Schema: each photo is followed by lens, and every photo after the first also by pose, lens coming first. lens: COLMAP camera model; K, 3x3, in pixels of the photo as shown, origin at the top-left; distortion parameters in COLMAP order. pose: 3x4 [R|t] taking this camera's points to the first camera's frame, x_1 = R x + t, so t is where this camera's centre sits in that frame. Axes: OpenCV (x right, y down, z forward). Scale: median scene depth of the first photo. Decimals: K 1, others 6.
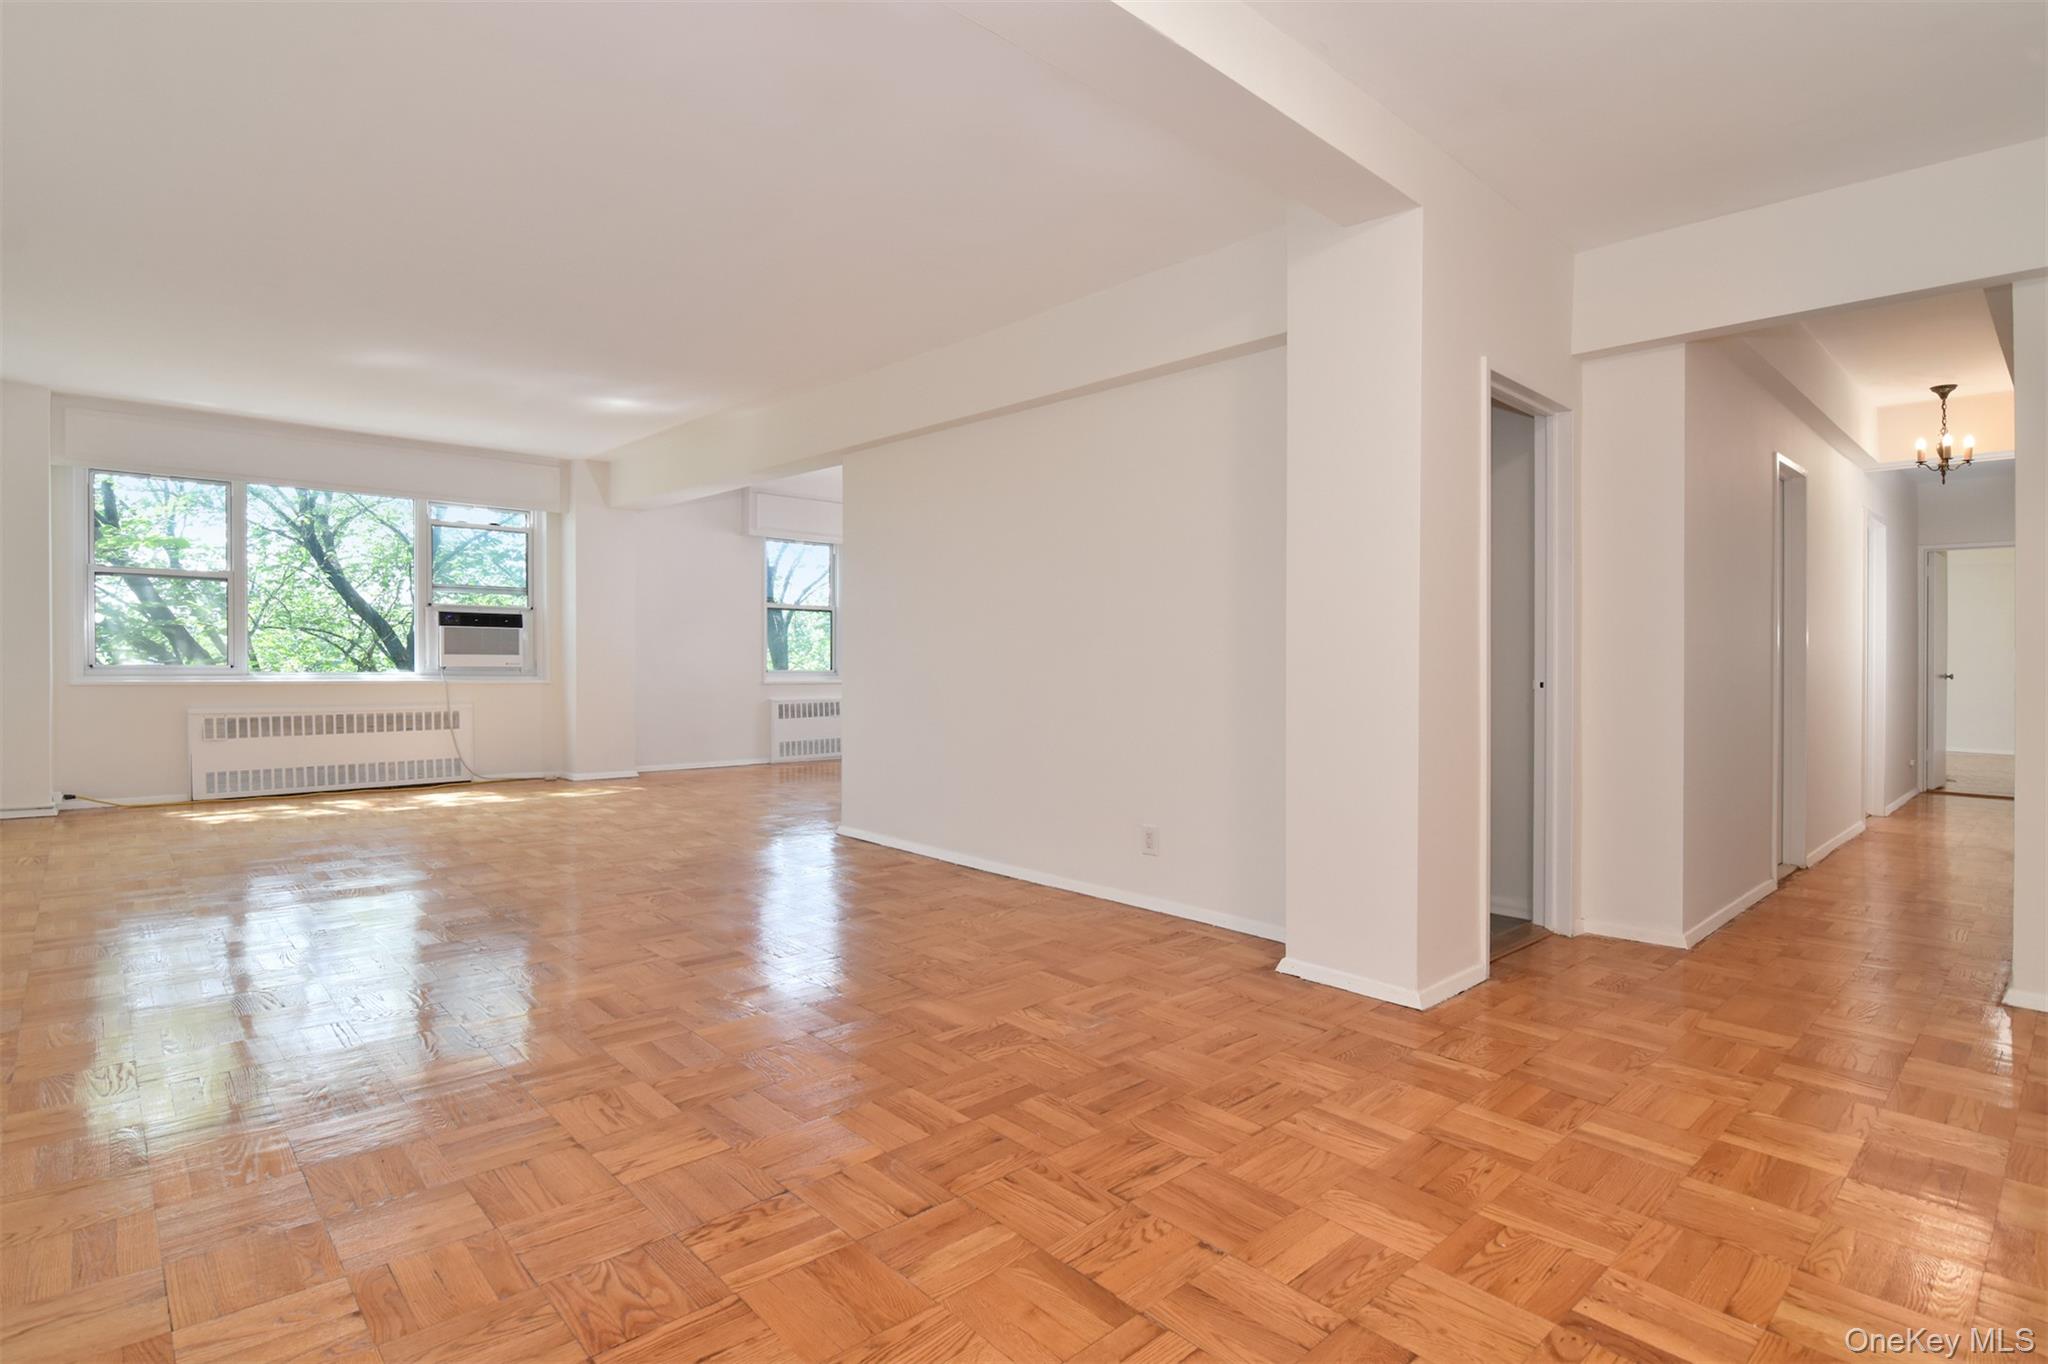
lens RADIAL K [[1015.7, 0, 1017.1], [0, 1015.7, 652.2], [0, 0, 1]] dist [-0.025612, -0.001896]
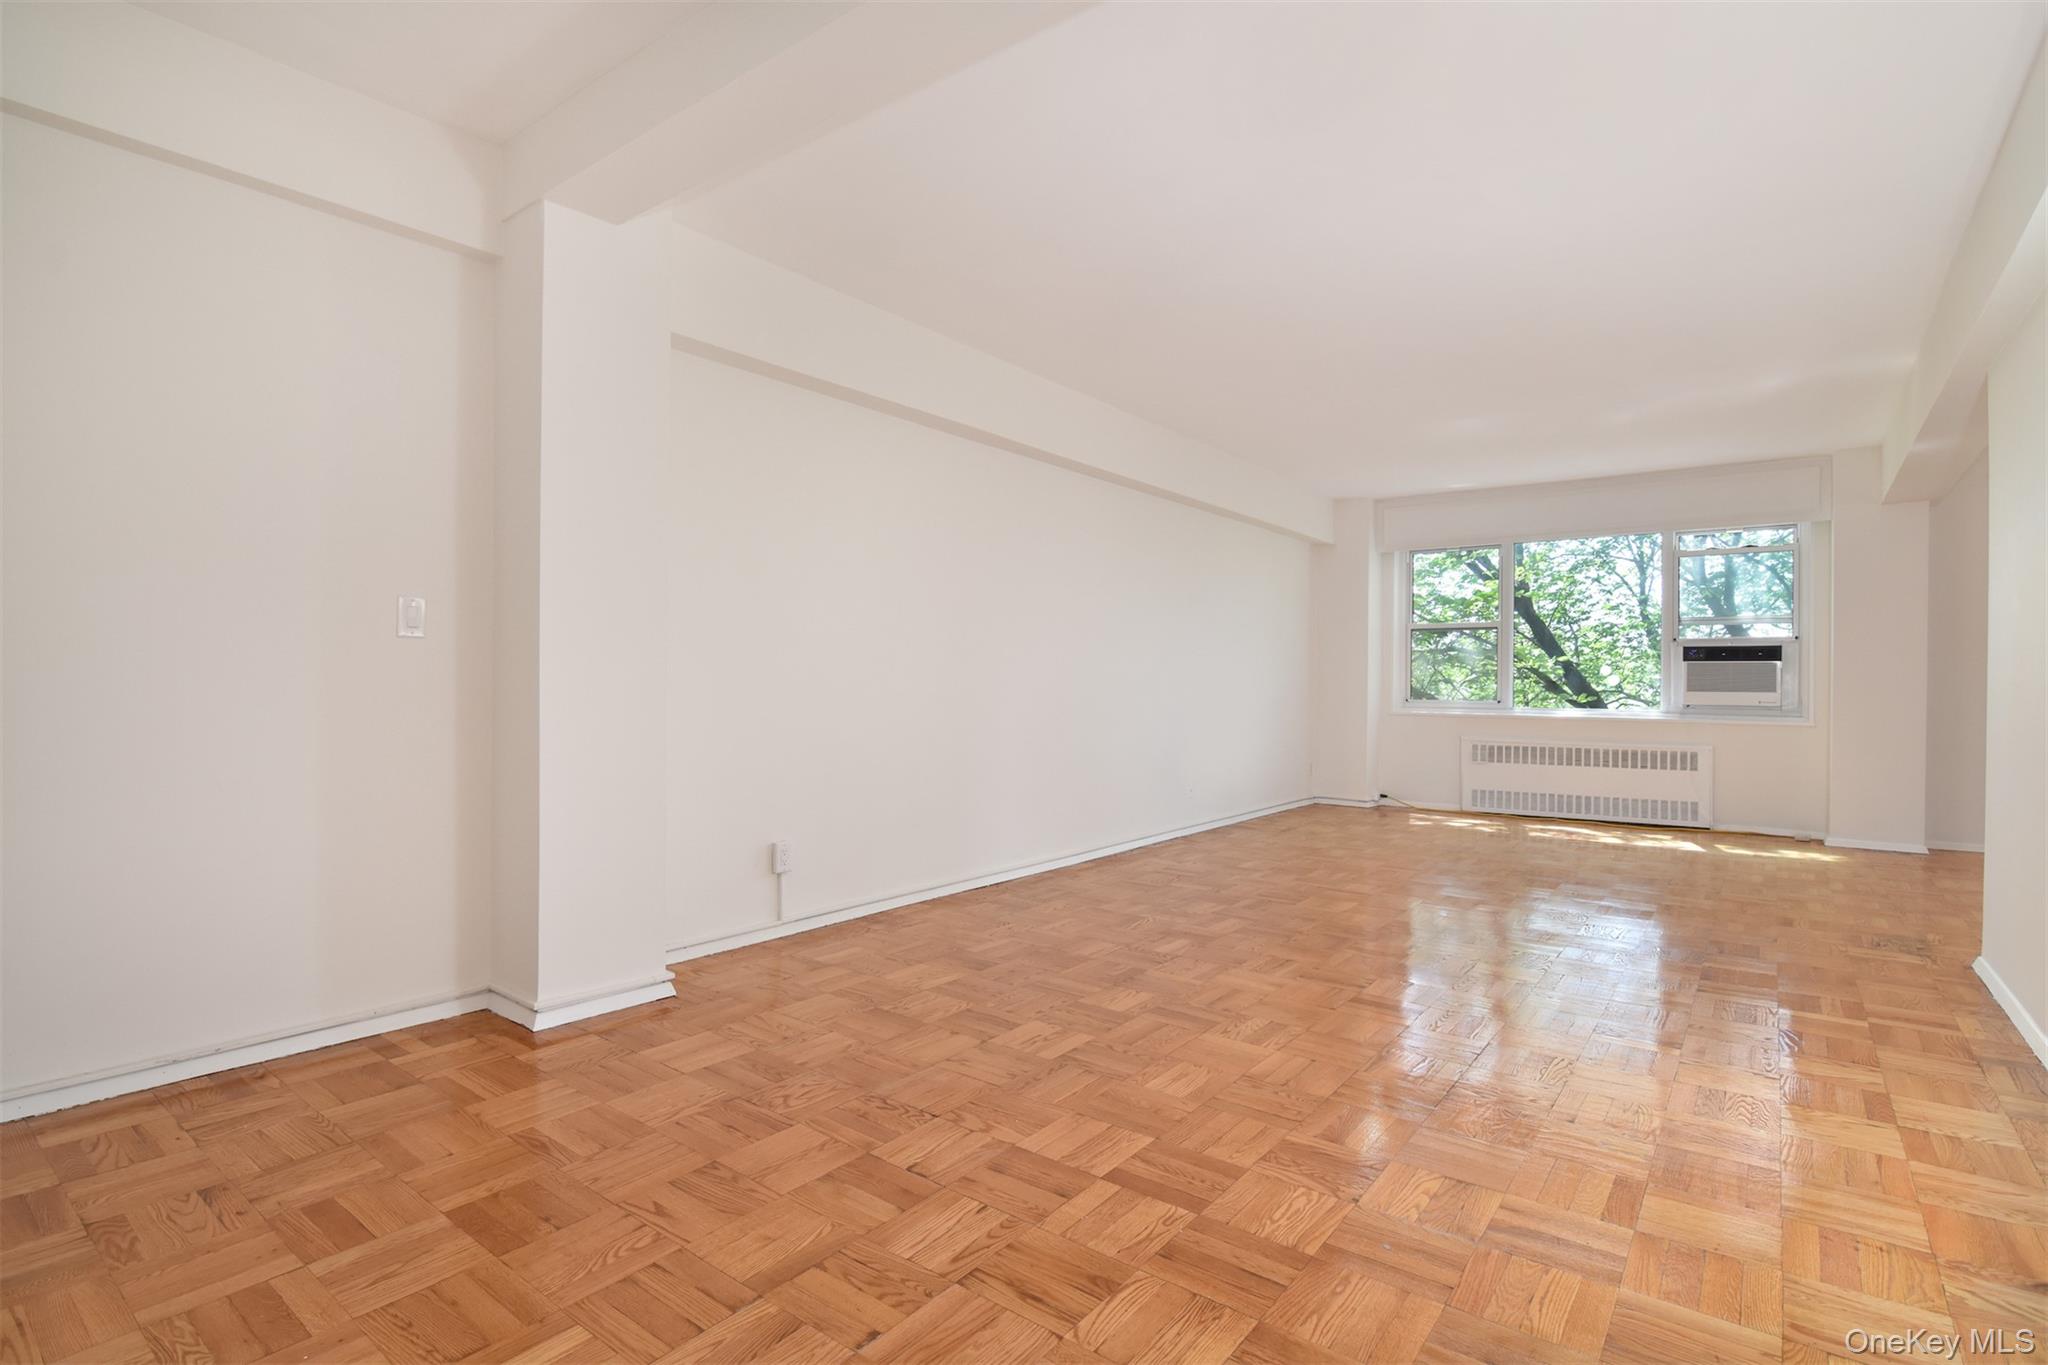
lens RADIAL K [[992.5, 0, 1018.6], [0, 992.5, 712.1], [0, 0, 1]] dist [-0.021080, -0.000363]
pose [[0.159170, 0.017424, -0.987097, 0.266518], [-0.001094, 0.999847, 0.017472, 0.006441], [0.987251, -0.001701, 0.159165, 0.250643]]
